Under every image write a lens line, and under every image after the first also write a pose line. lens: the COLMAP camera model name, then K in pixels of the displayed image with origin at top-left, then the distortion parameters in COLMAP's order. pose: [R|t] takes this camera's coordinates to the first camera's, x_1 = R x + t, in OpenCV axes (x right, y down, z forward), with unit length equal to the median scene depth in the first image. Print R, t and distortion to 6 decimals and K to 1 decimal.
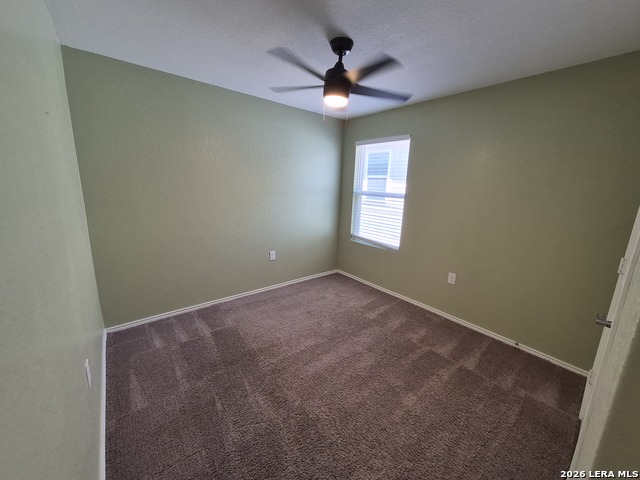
lens RADIAL K [[249.2, 0, 324.0], [0, 249.2, 237.1], [0, 0, 1]] dist [0.001346, 0.000191]
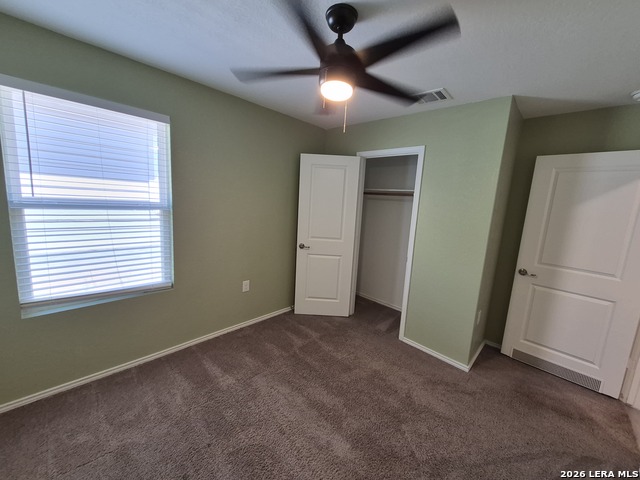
lens RADIAL K [[249.2, 0, 324.0], [0, 249.2, 237.1], [0, 0, 1]] dist [0.001346, 0.000191]
pose [[-0.116763, -0.189852, 0.974845, -0.425971], [0.141968, 0.968288, 0.205580, -0.170949], [-0.982961, 0.162401, -0.086108, 0.684958]]
